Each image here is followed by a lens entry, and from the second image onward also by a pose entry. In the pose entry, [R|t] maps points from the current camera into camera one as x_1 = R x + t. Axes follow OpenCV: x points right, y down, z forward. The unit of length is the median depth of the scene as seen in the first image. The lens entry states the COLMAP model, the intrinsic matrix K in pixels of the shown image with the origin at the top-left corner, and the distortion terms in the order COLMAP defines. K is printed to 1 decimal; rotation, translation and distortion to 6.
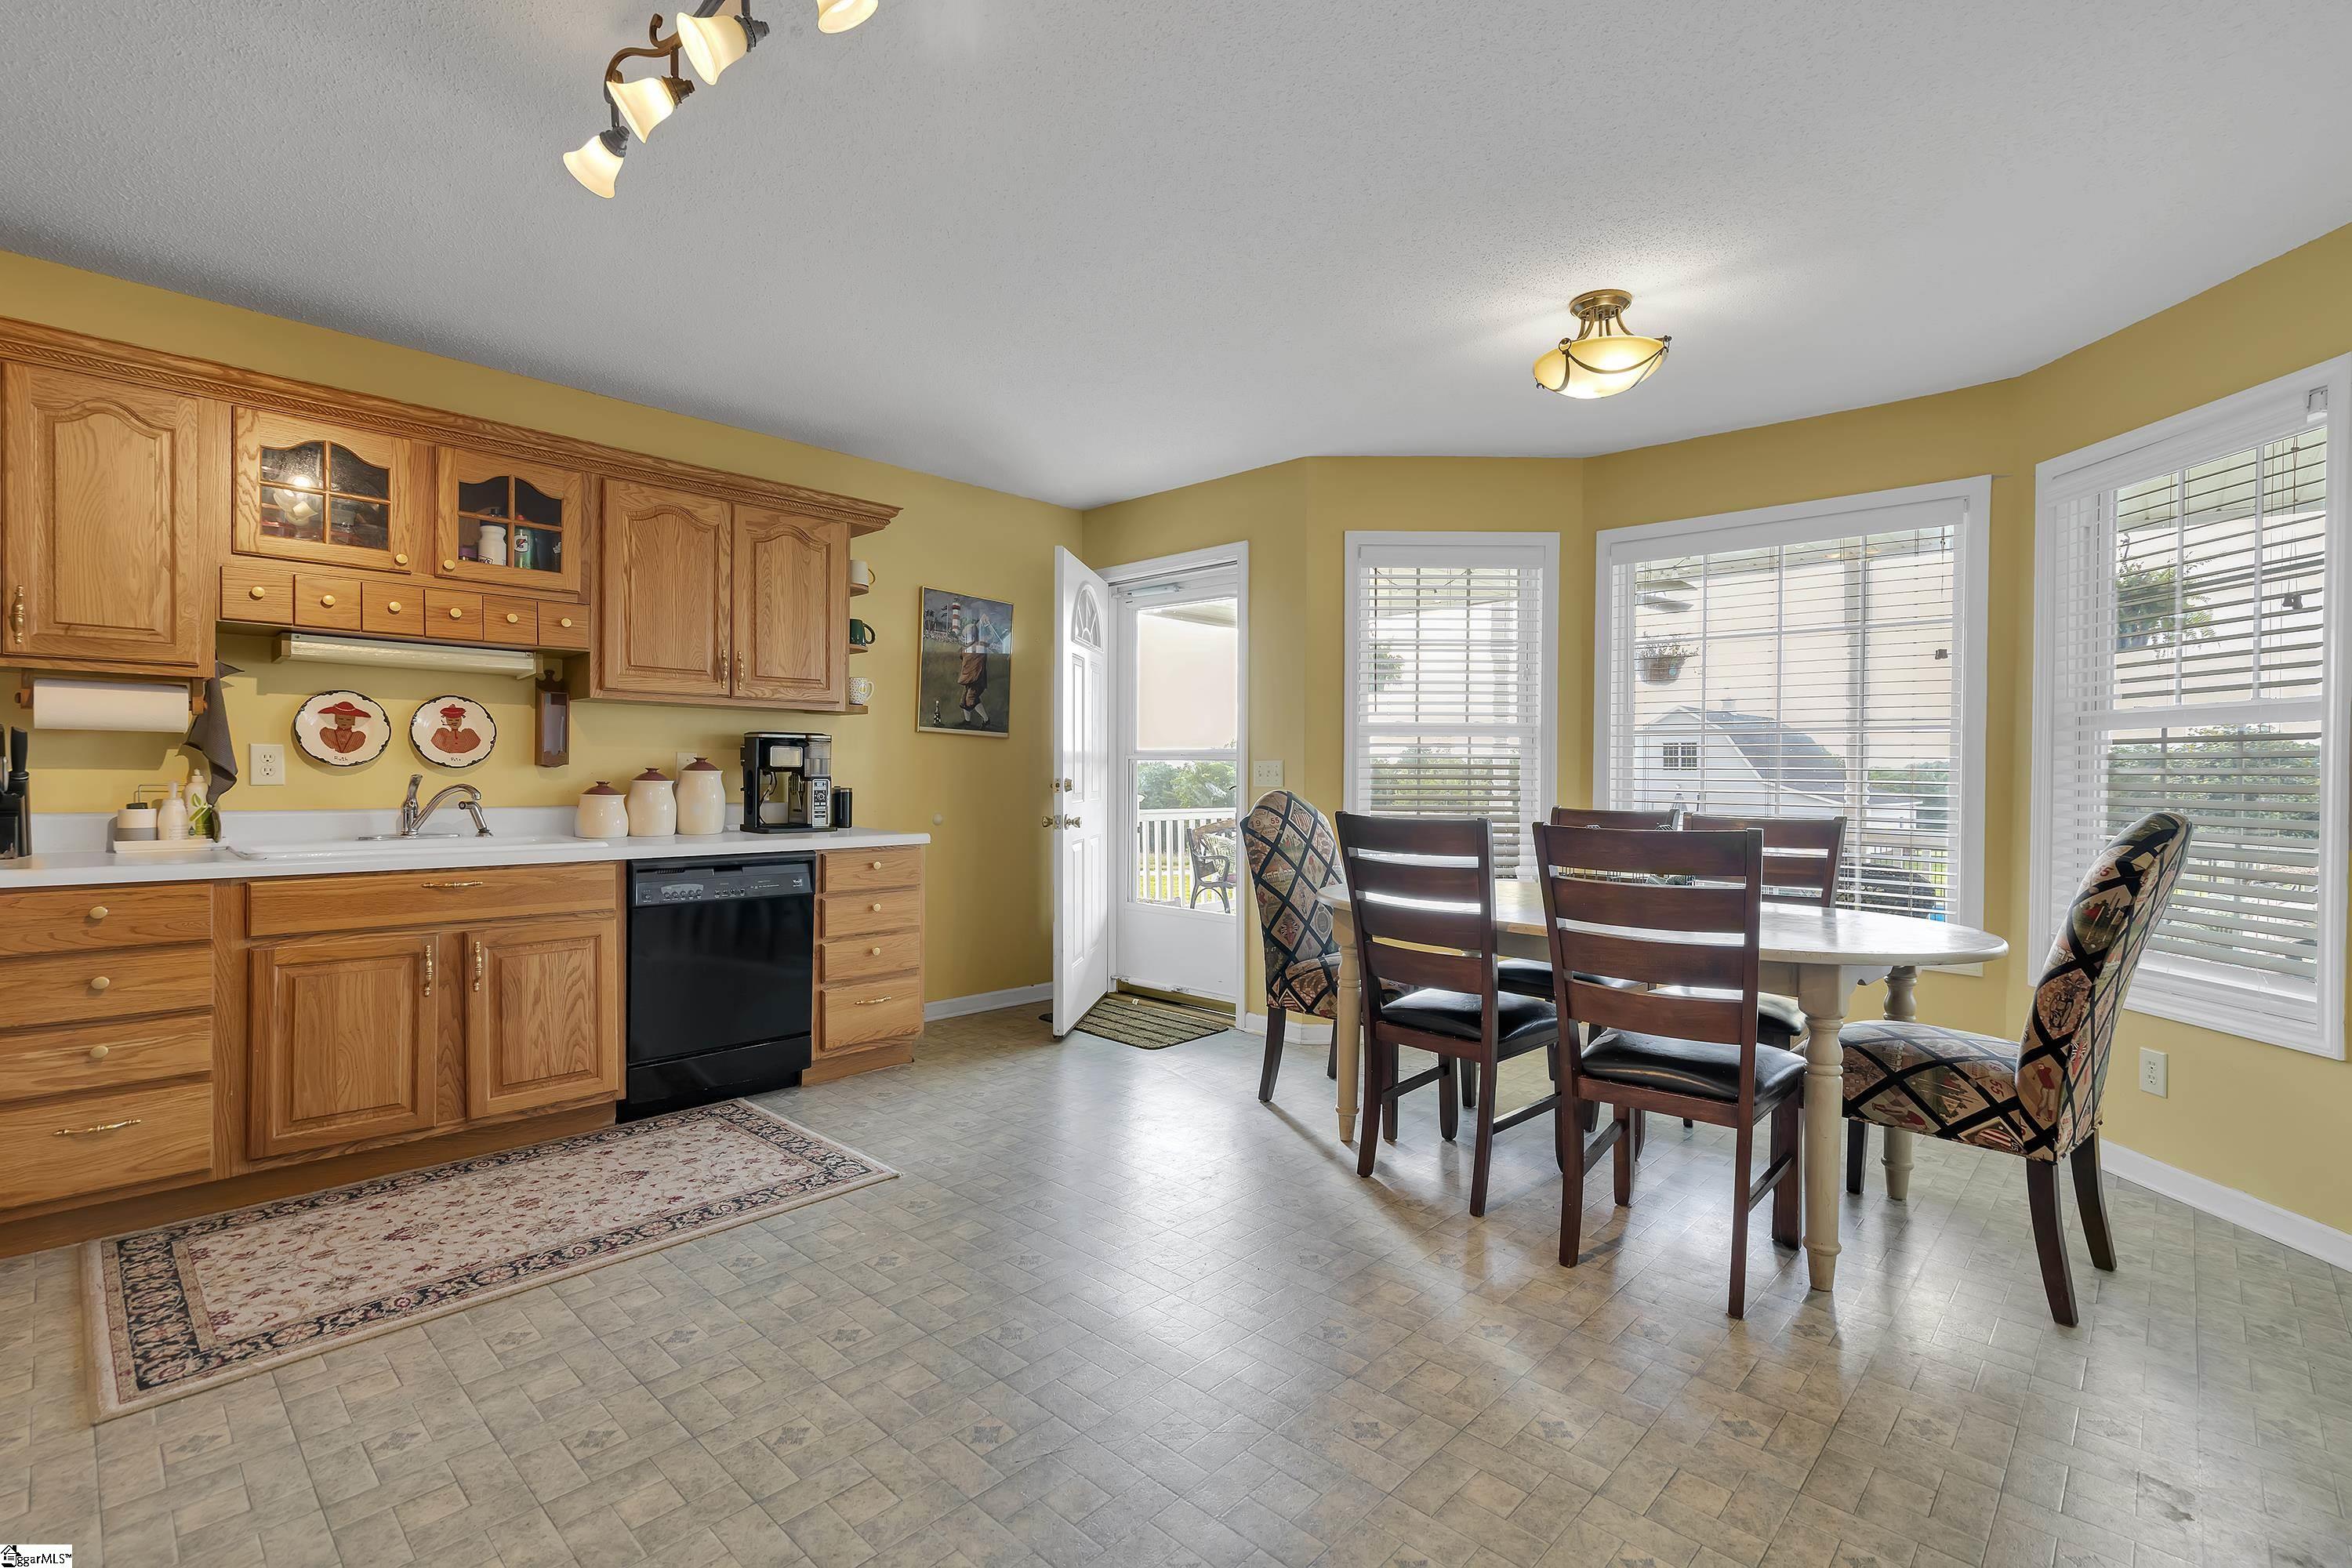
lens RADIAL K [[1163.4, 0, 1176.0], [0, 1163.4, 784.0], [0, 0, 1]] dist [-0.002033, 0.000392]
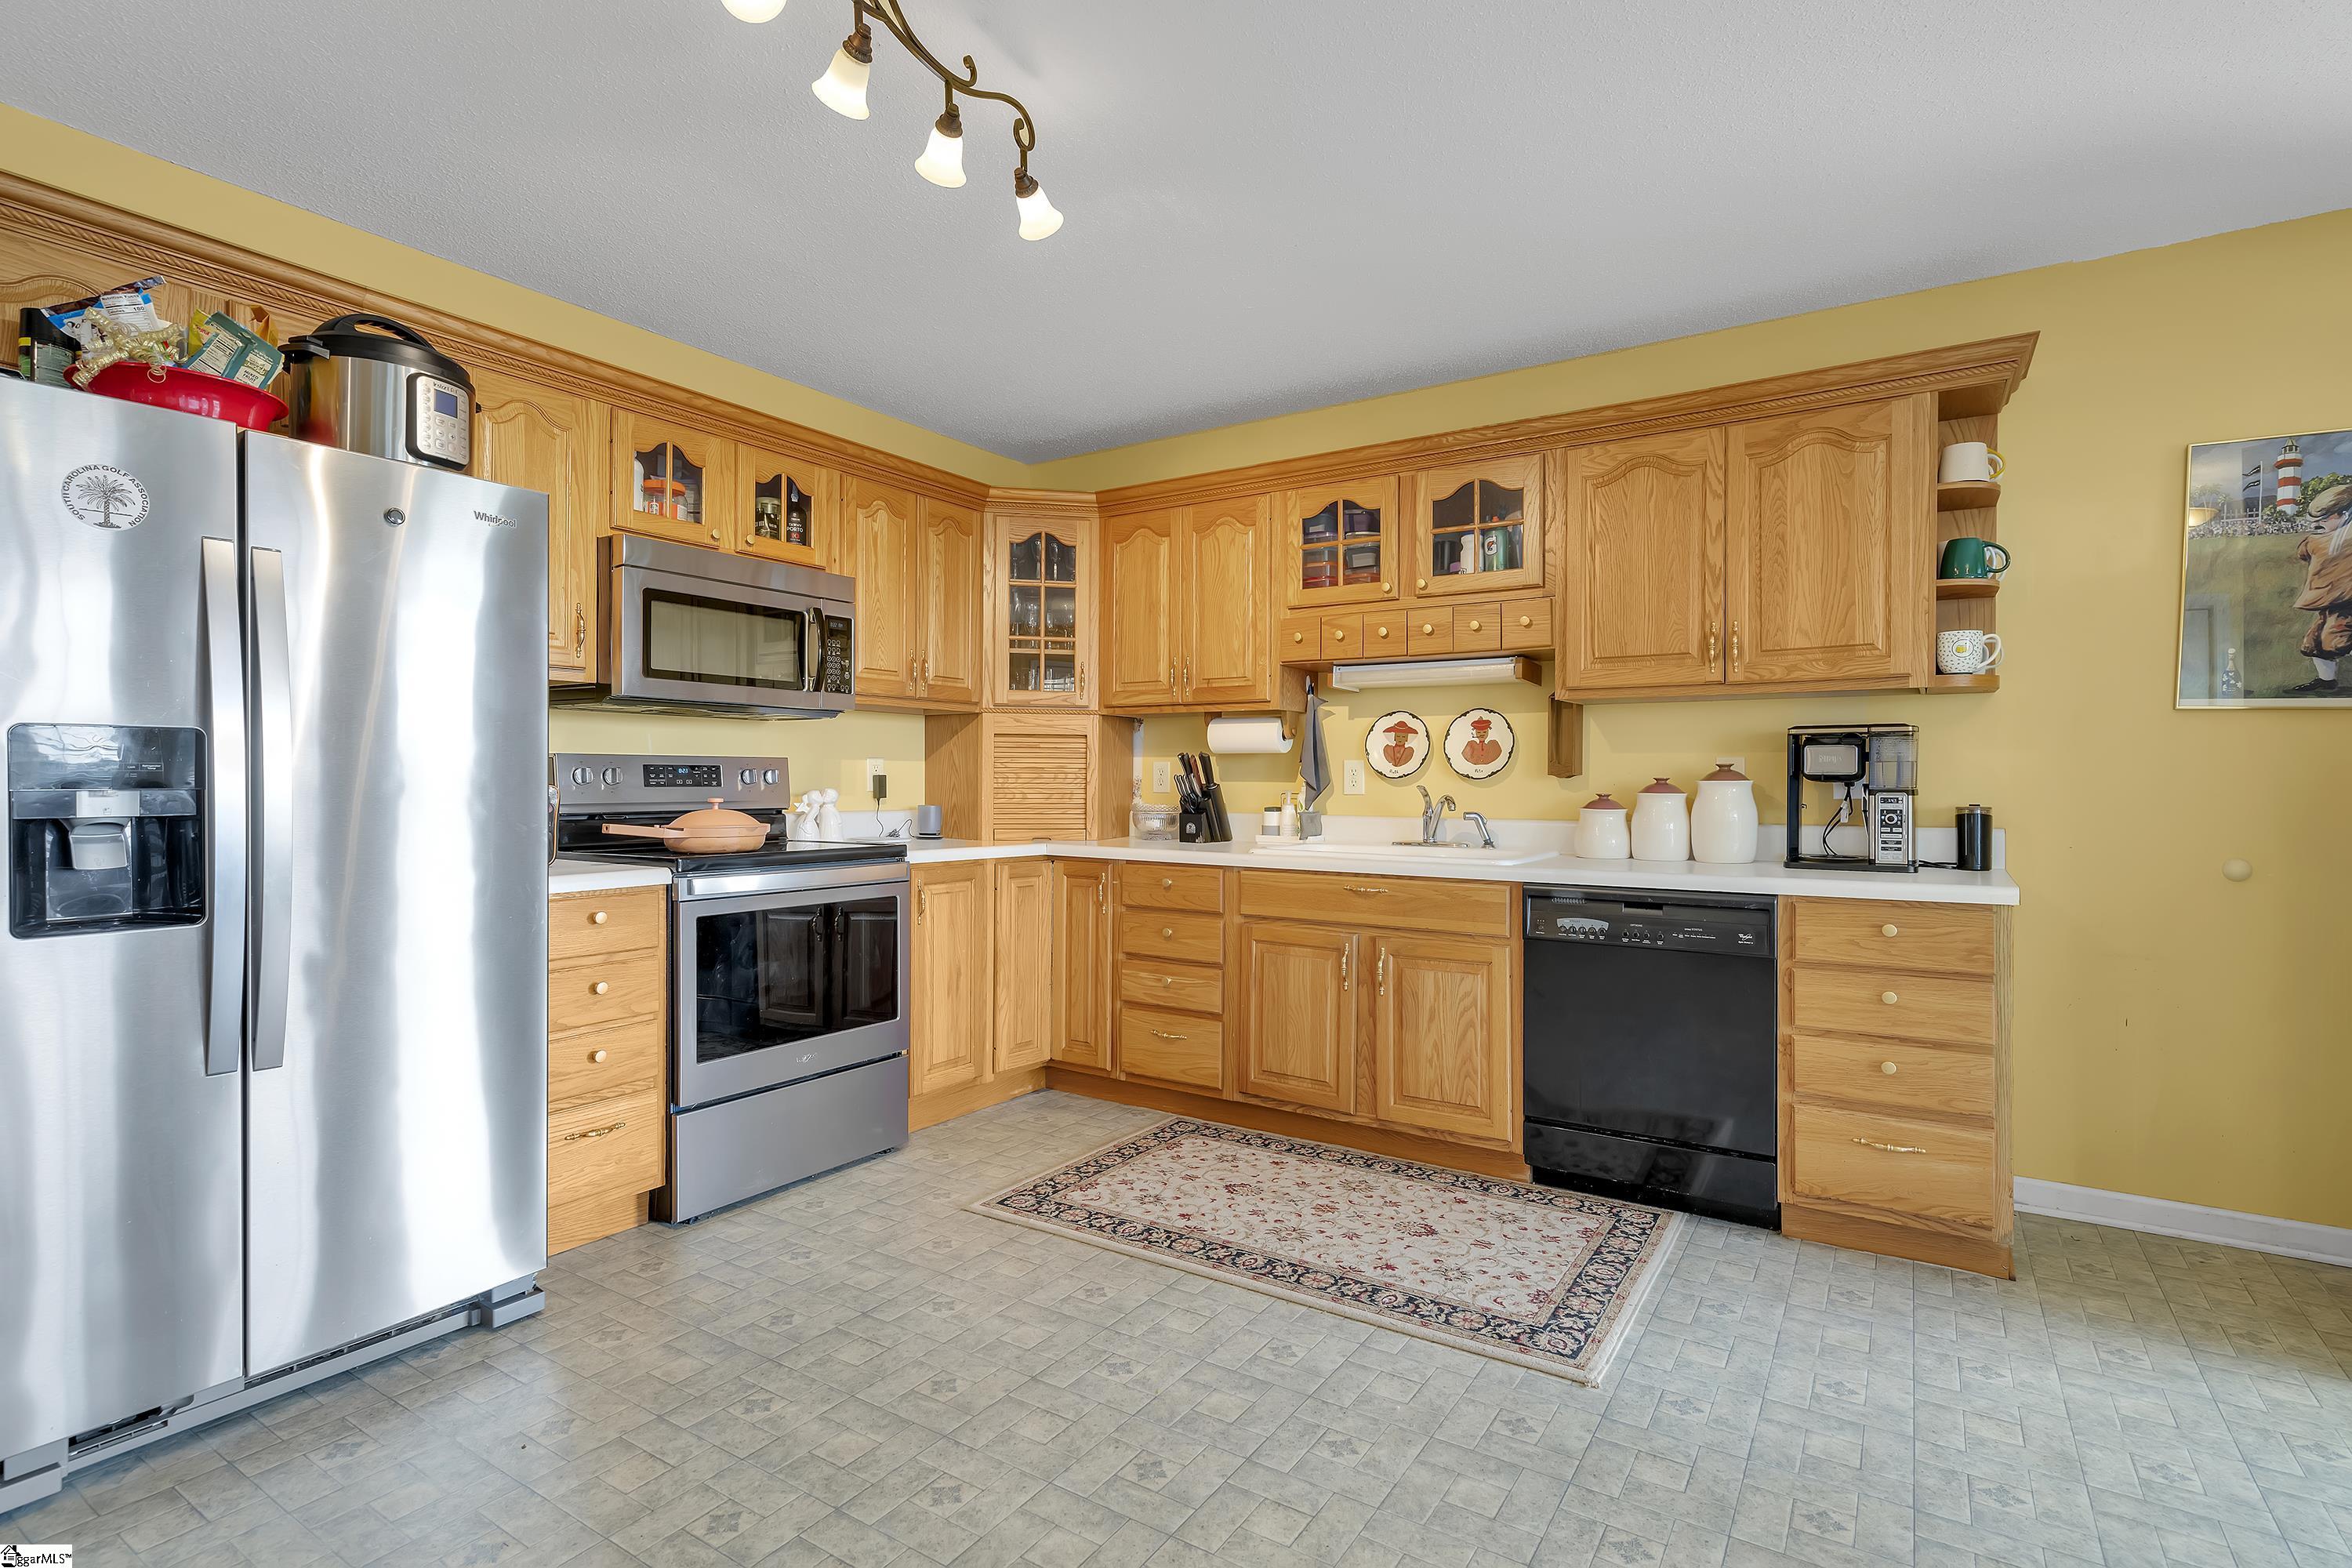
lens RADIAL K [[1163.4, 0, 1176.0], [0, 1163.4, 784.0], [0, 0, 1]] dist [-0.002033, 0.000392]
pose [[0.130382, -0.004428, -0.991454, 0.383766], [-0.010430, 0.999929, -0.005837, -0.001136], [0.991409, 0.011101, 0.130326, 0.659065]]
